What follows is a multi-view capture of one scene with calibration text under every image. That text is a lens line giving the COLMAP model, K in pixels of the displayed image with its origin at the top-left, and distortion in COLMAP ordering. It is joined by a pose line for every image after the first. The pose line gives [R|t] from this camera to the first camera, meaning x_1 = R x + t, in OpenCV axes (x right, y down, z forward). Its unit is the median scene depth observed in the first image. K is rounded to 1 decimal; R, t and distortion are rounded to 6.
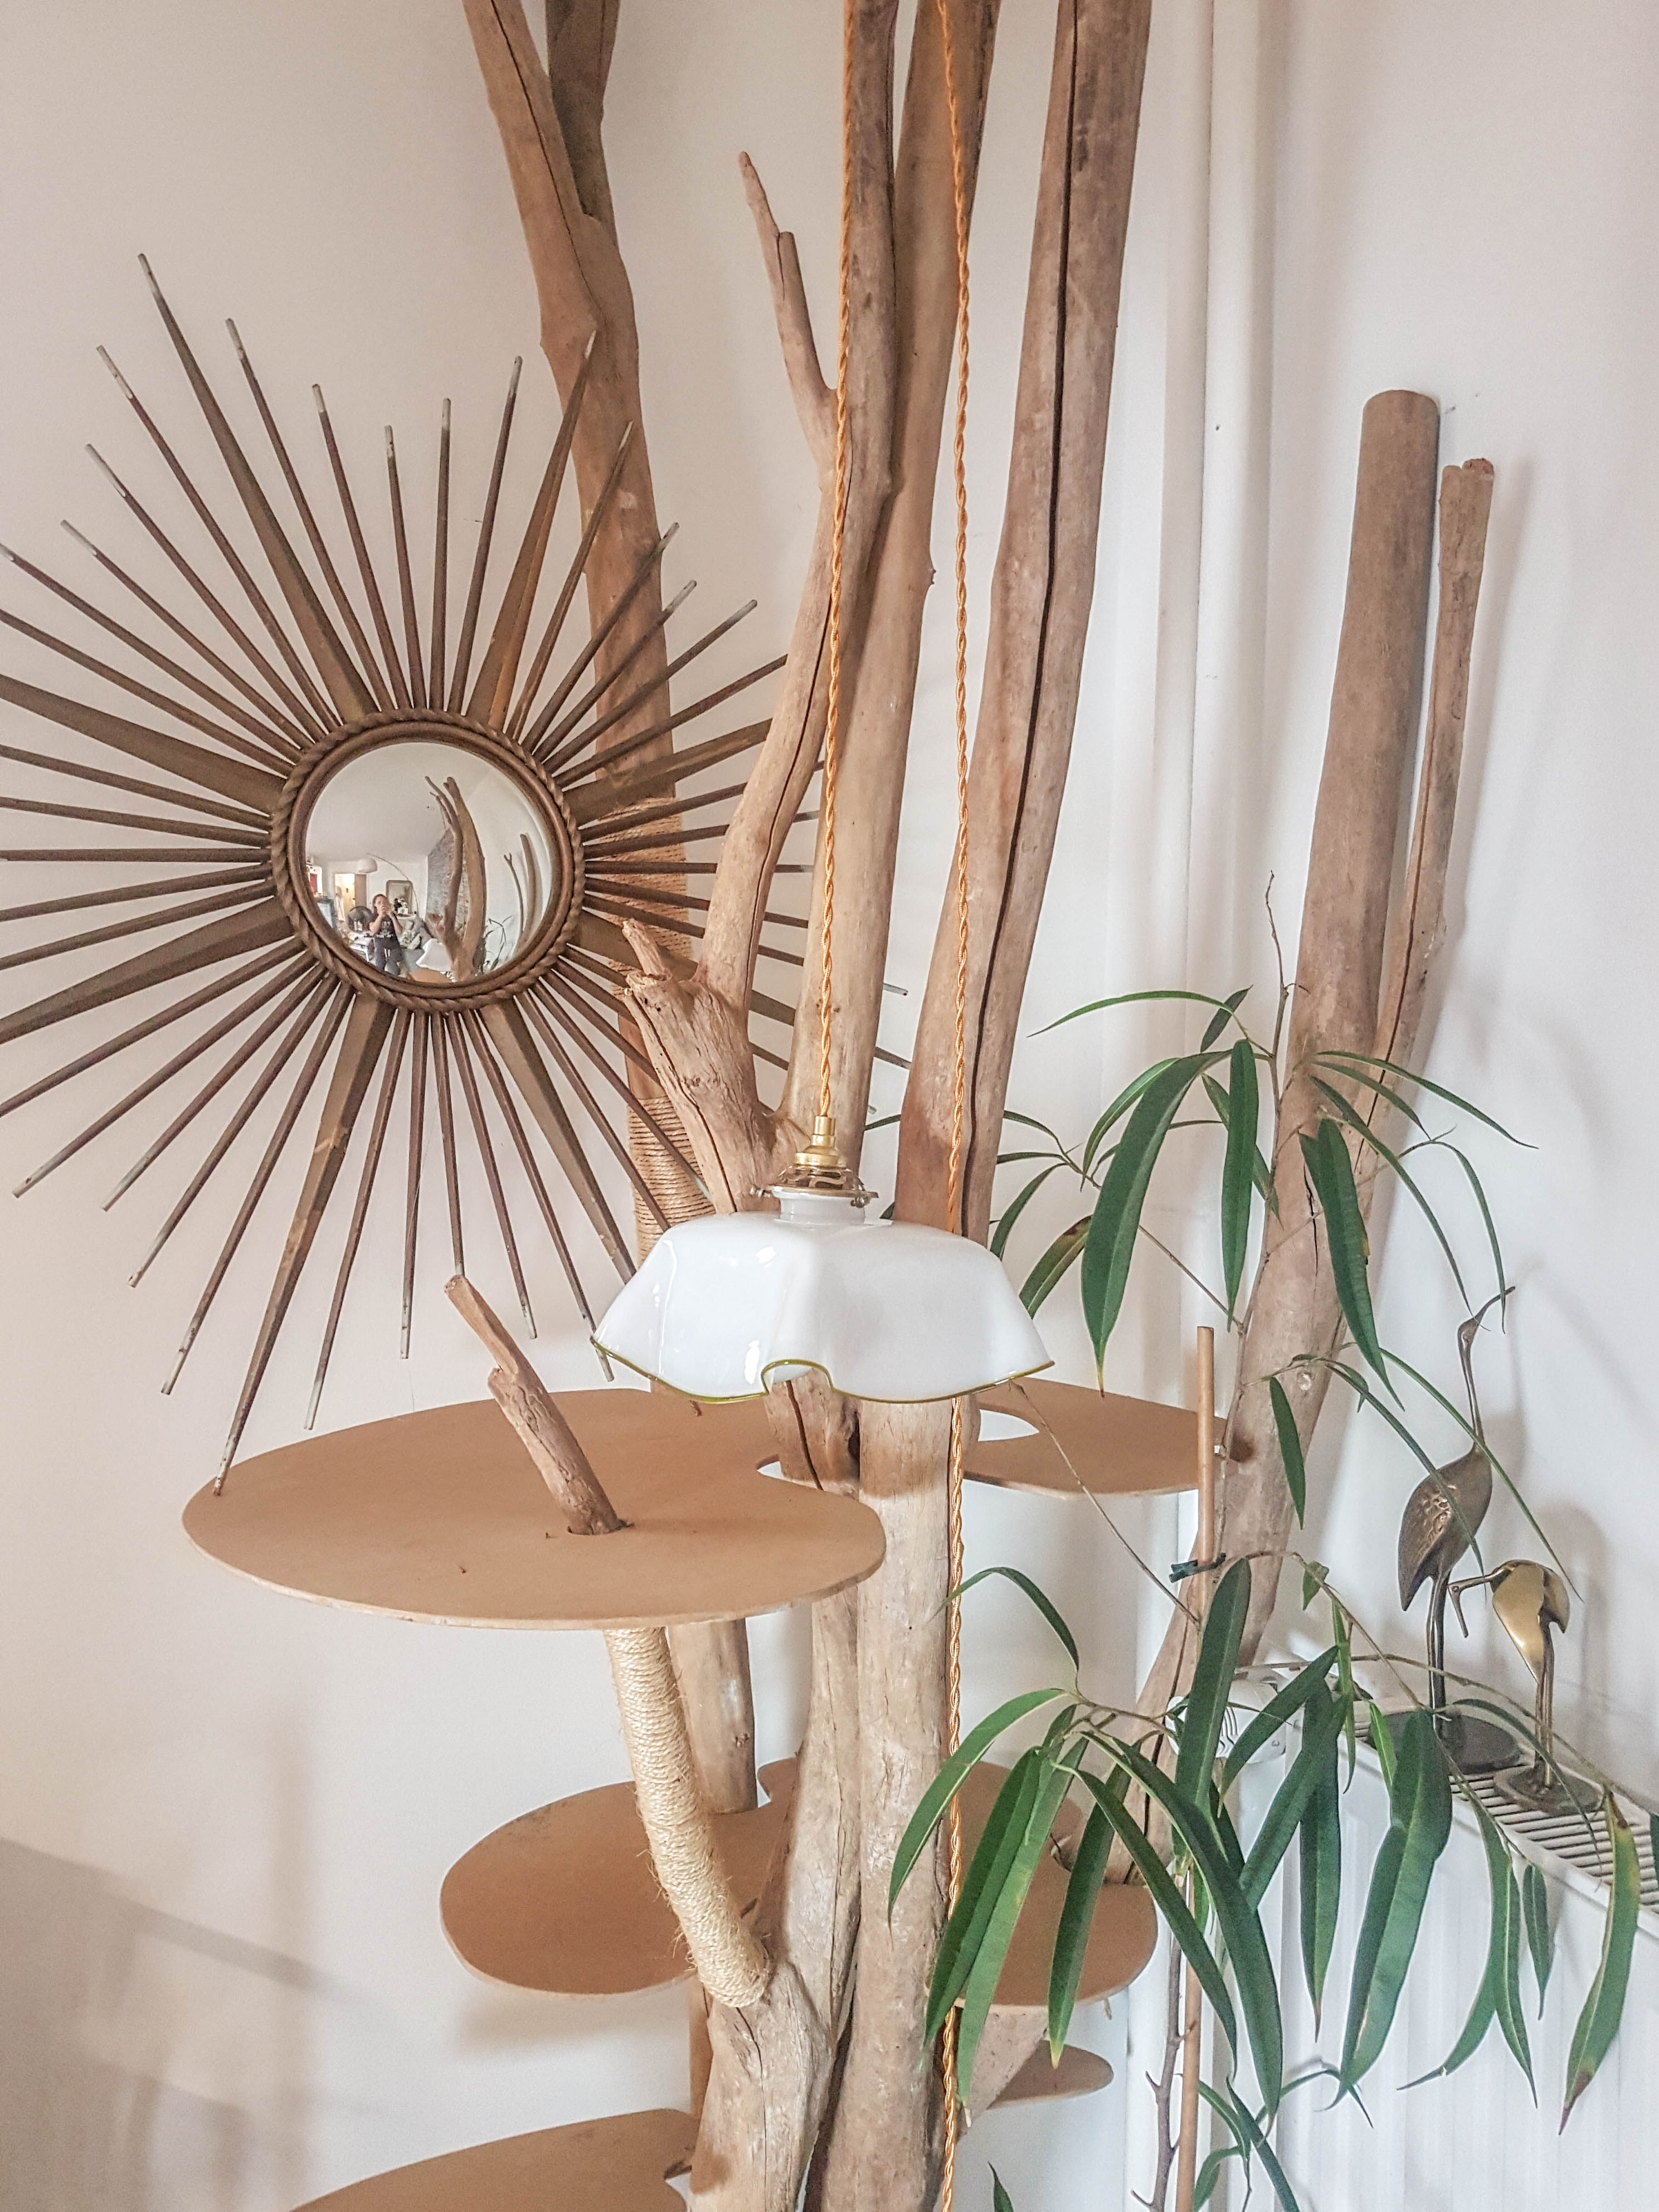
lens RADIAL K [[1671.6, 0, 794.7], [0, 1671.6, 1099.7], [0, 0, 1]] dist [0.196715, -0.355700]
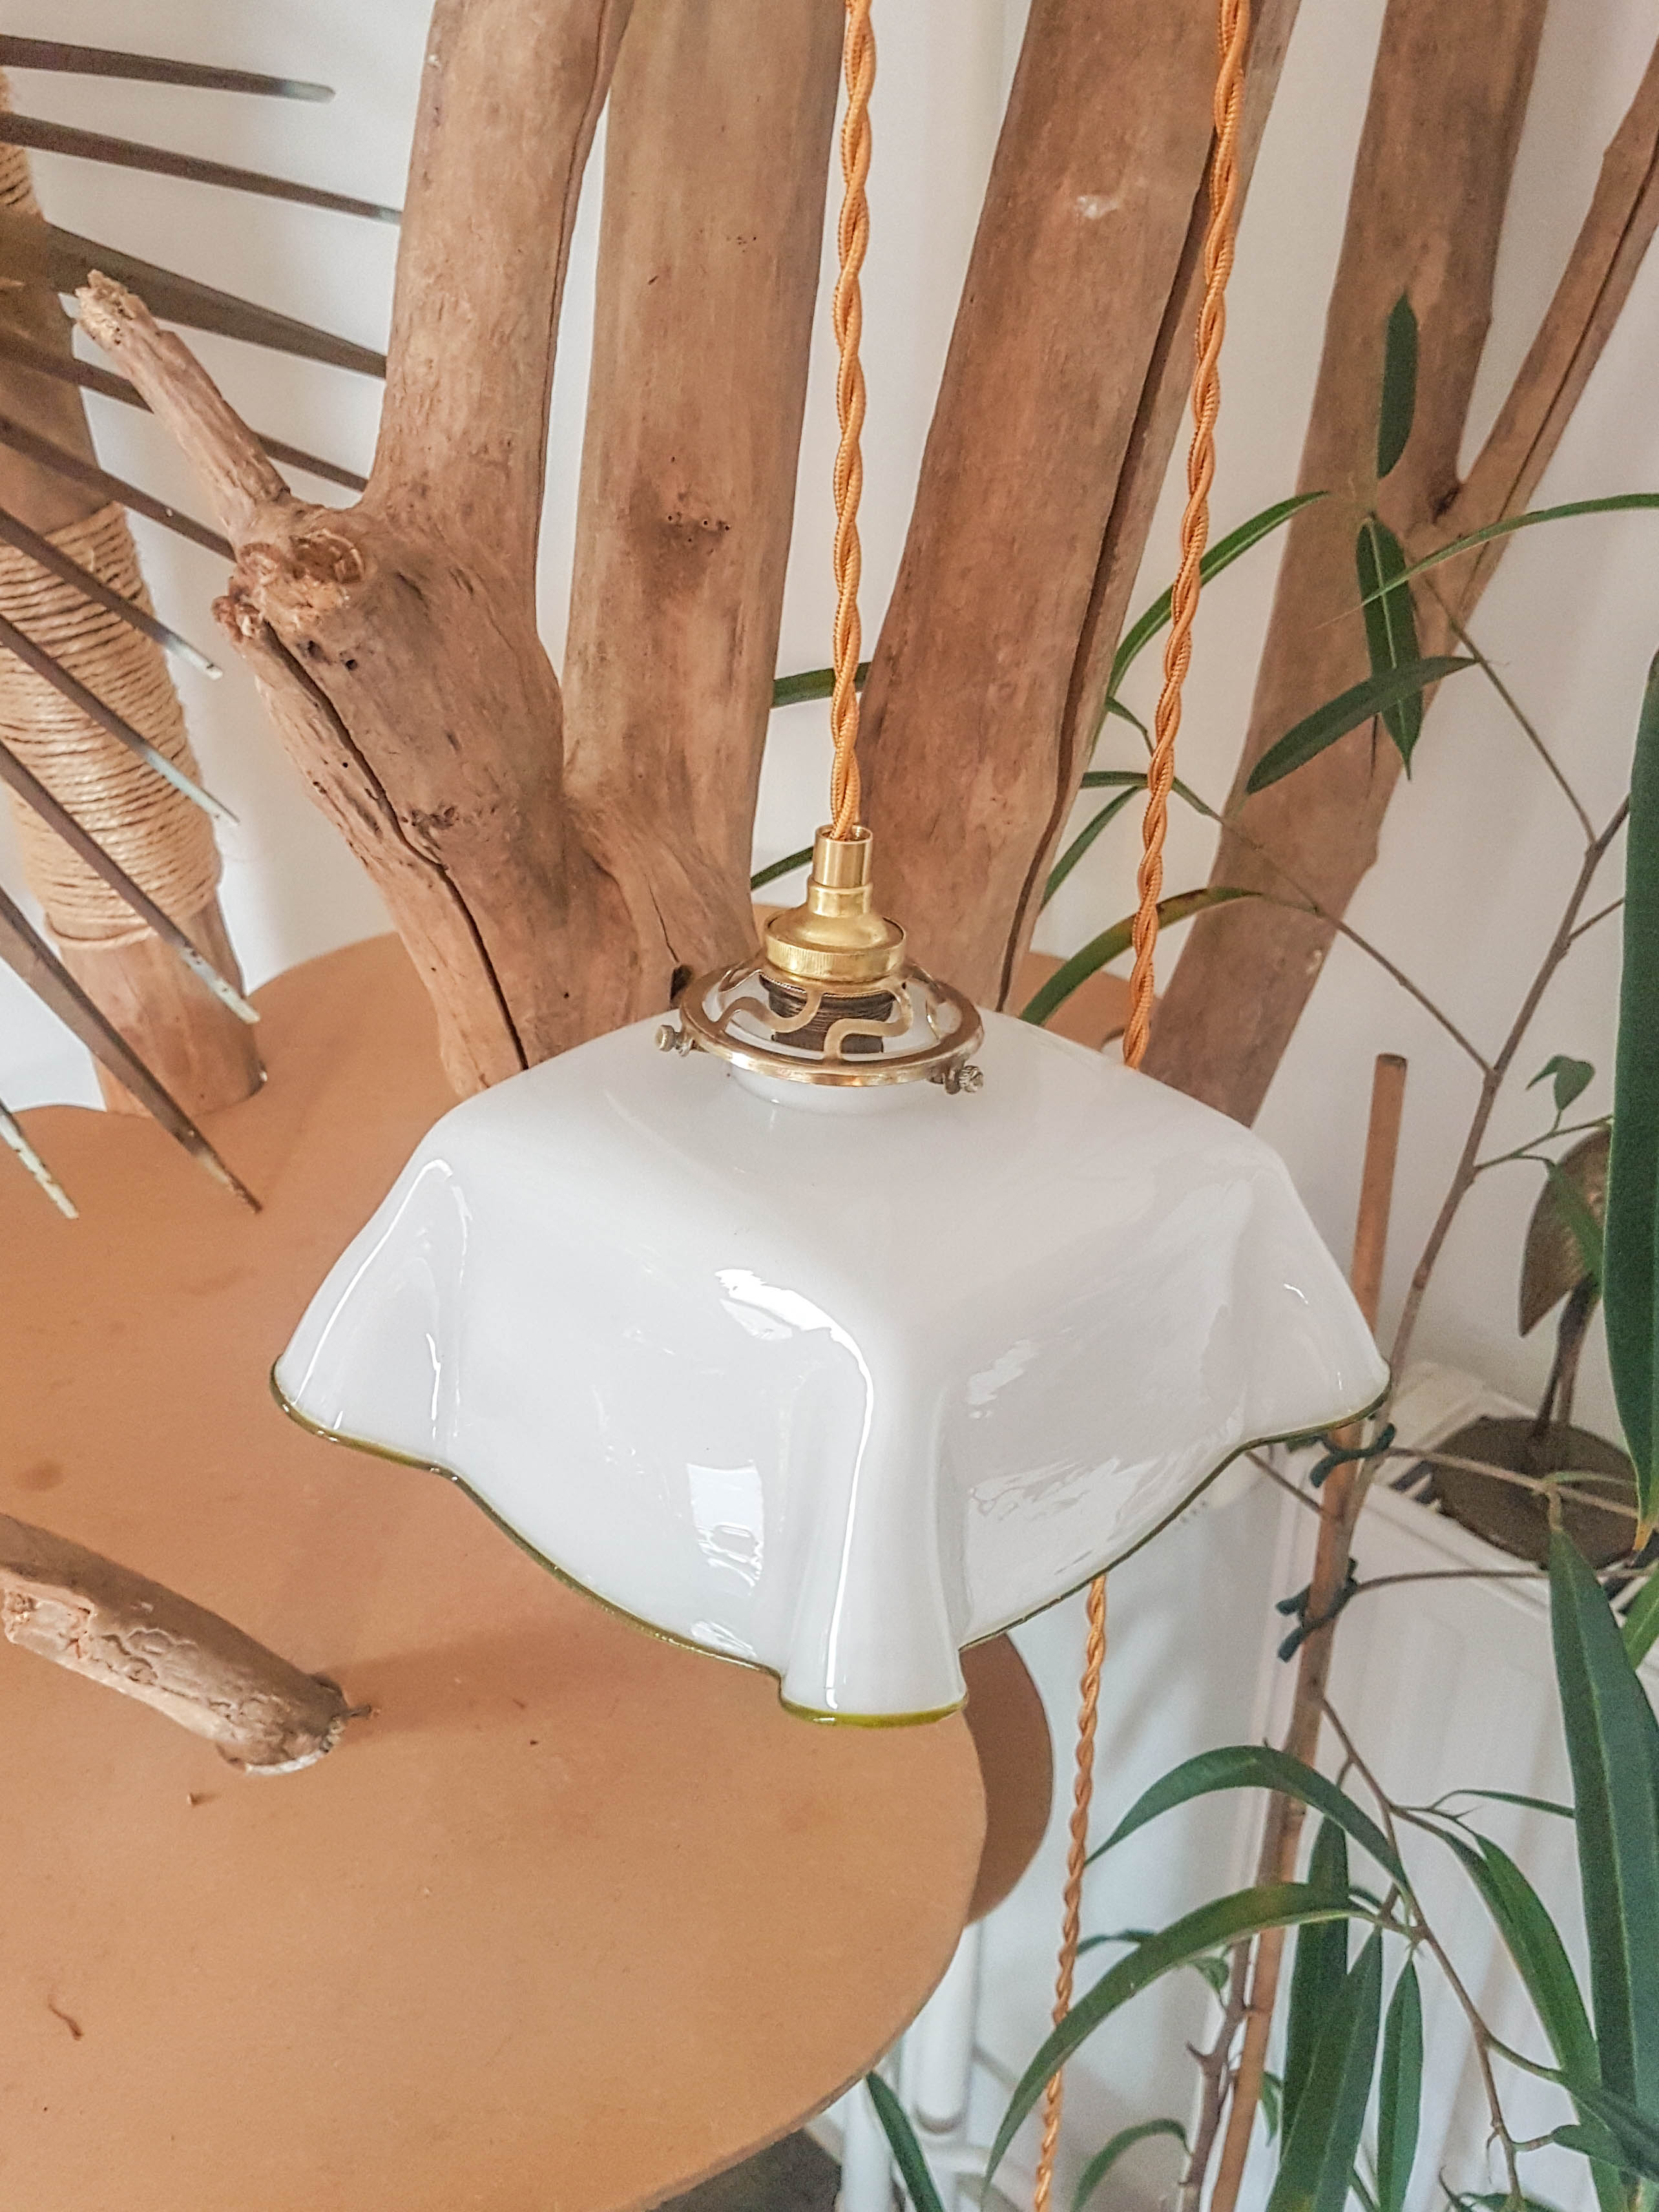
lens RADIAL K [[1975.4, 0, 773.1], [0, 1975.4, 1091.1], [0, 0, 1]] dist [0.221850, -0.536393]
pose [[0.915570, -0.206025, 0.345378, -0.148619], [0.020340, 0.881432, 0.471872, -0.153921], [-0.401645, -0.425007, 0.811203, 0.572961]]
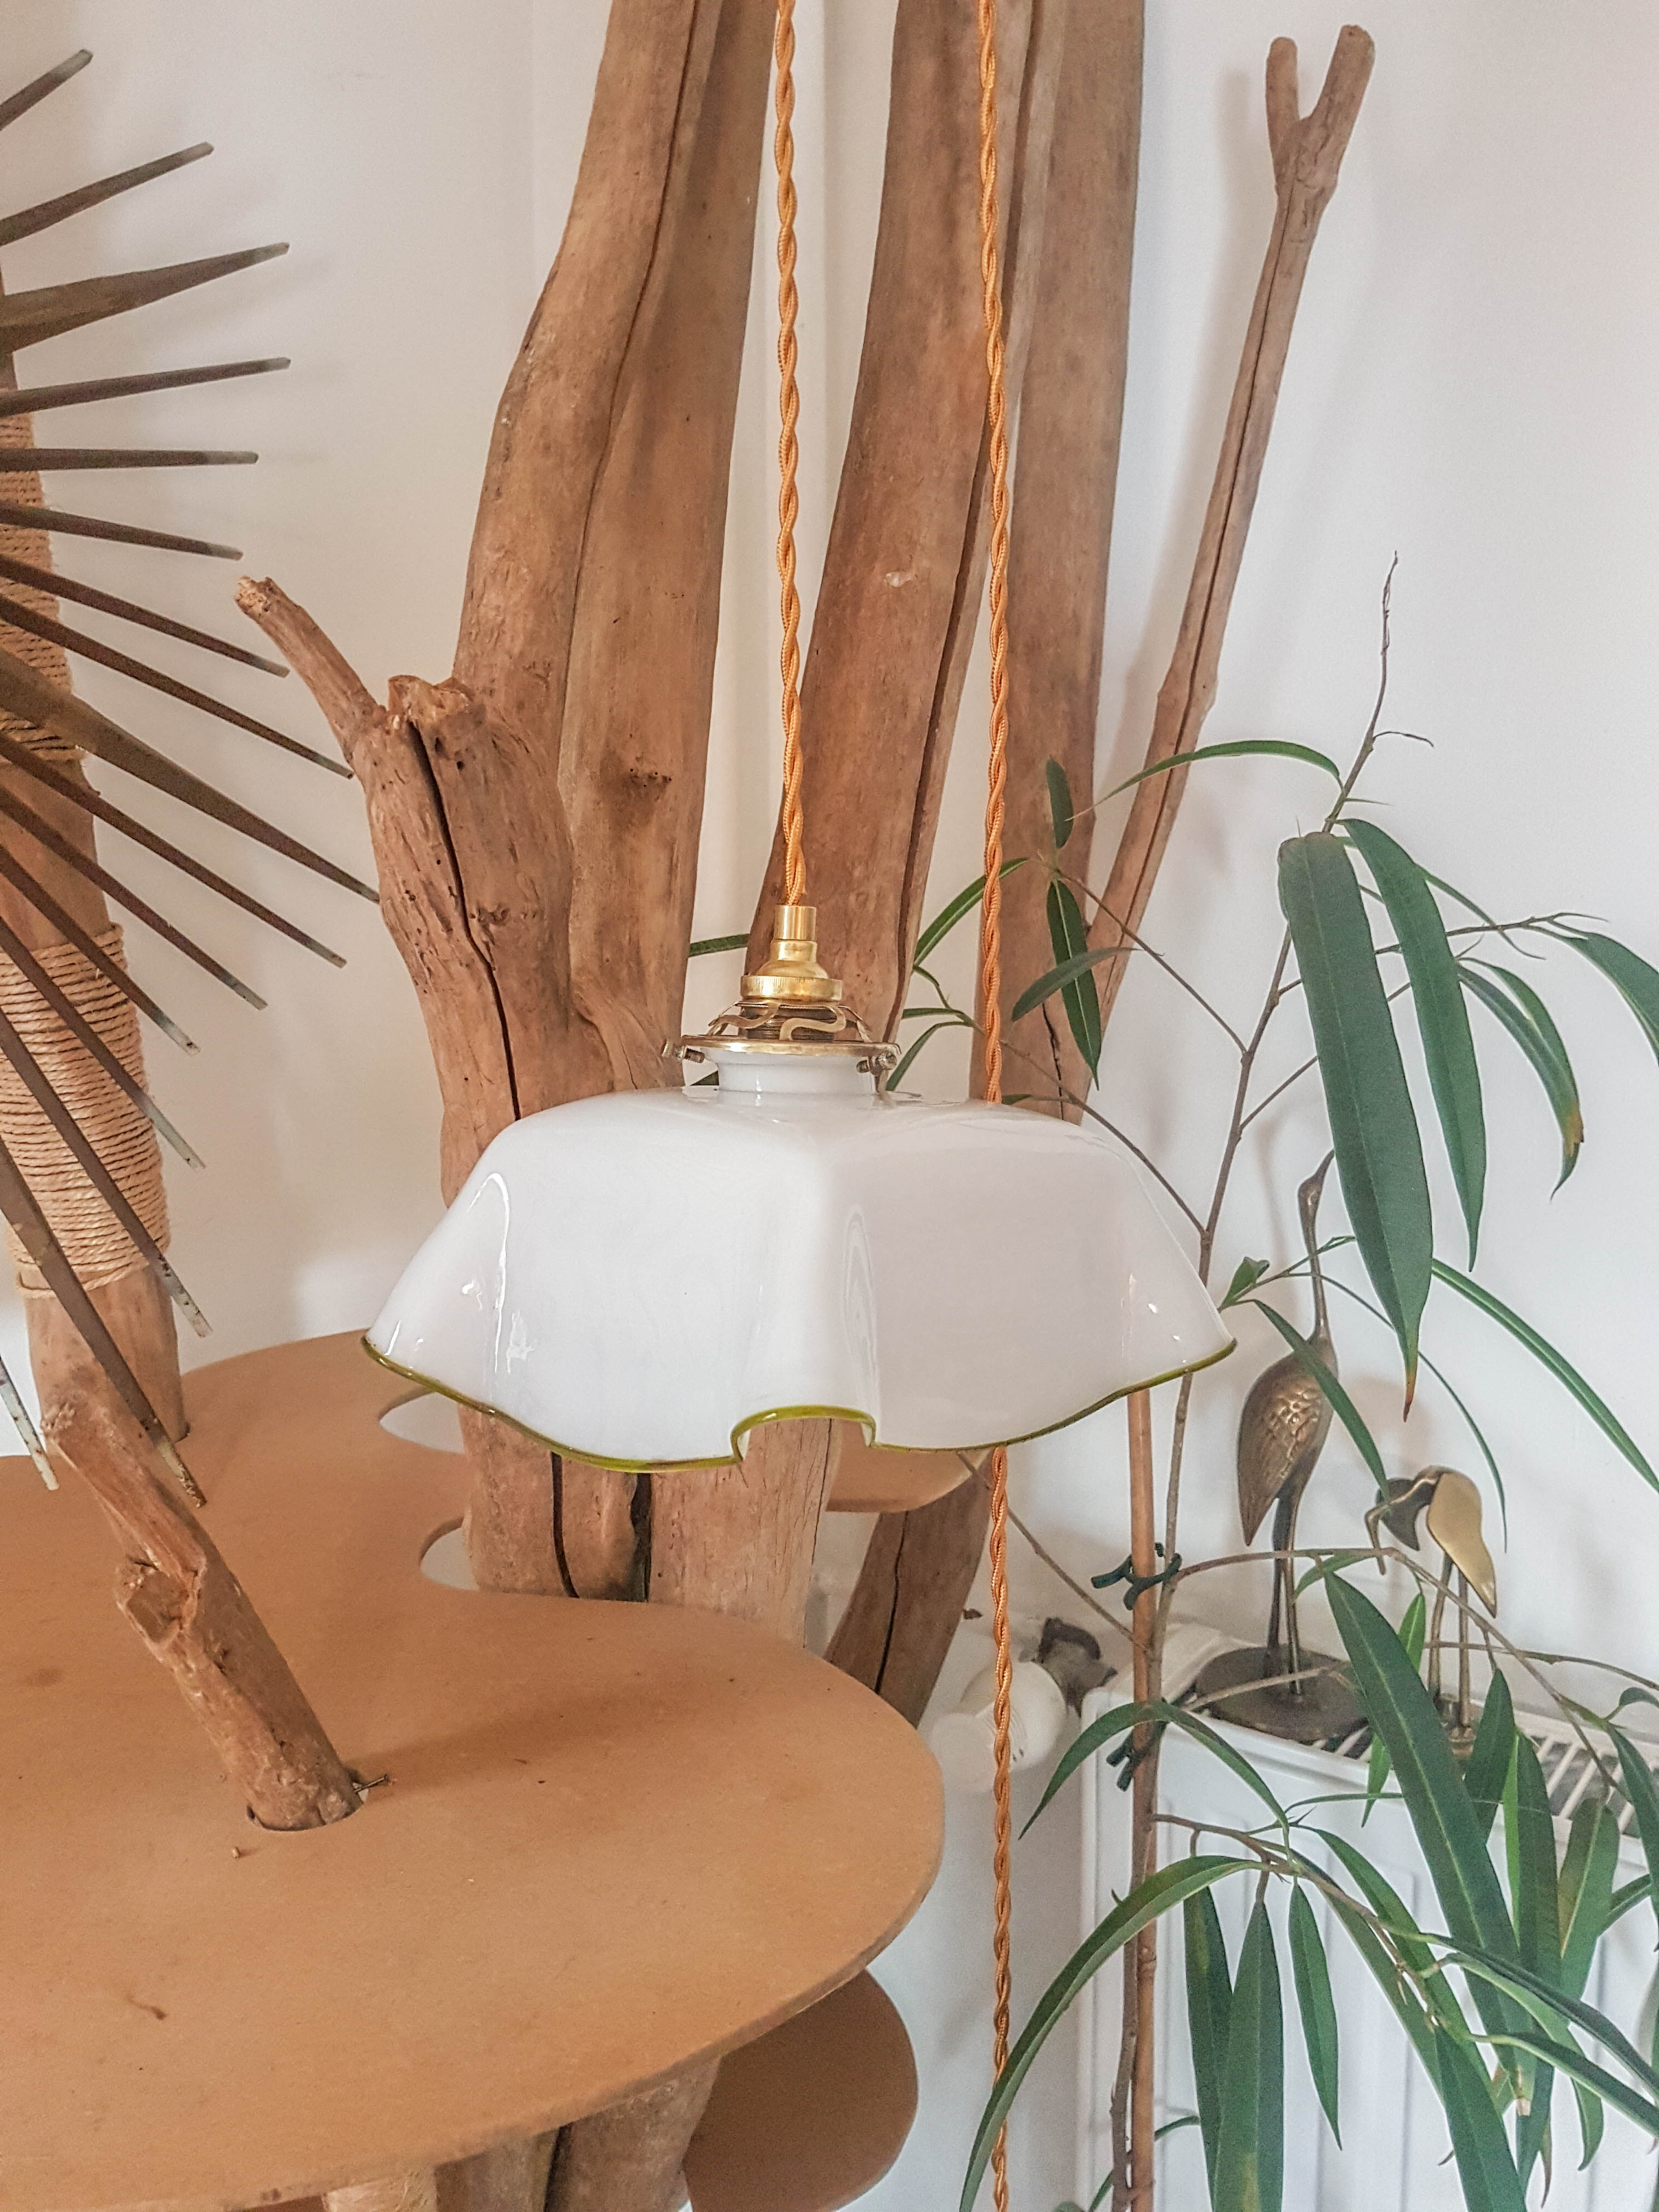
lens RADIAL K [[1671.7, 0, 794.7], [0, 1671.7, 1099.7], [0, 0, 1]] dist [0.196715, -0.355700]
pose [[0.819824, -0.096416, 0.564440, -0.264474], [0.033191, 0.992067, 0.121253, -0.014075], [-0.571653, -0.080671, 0.816520, 0.514412]]
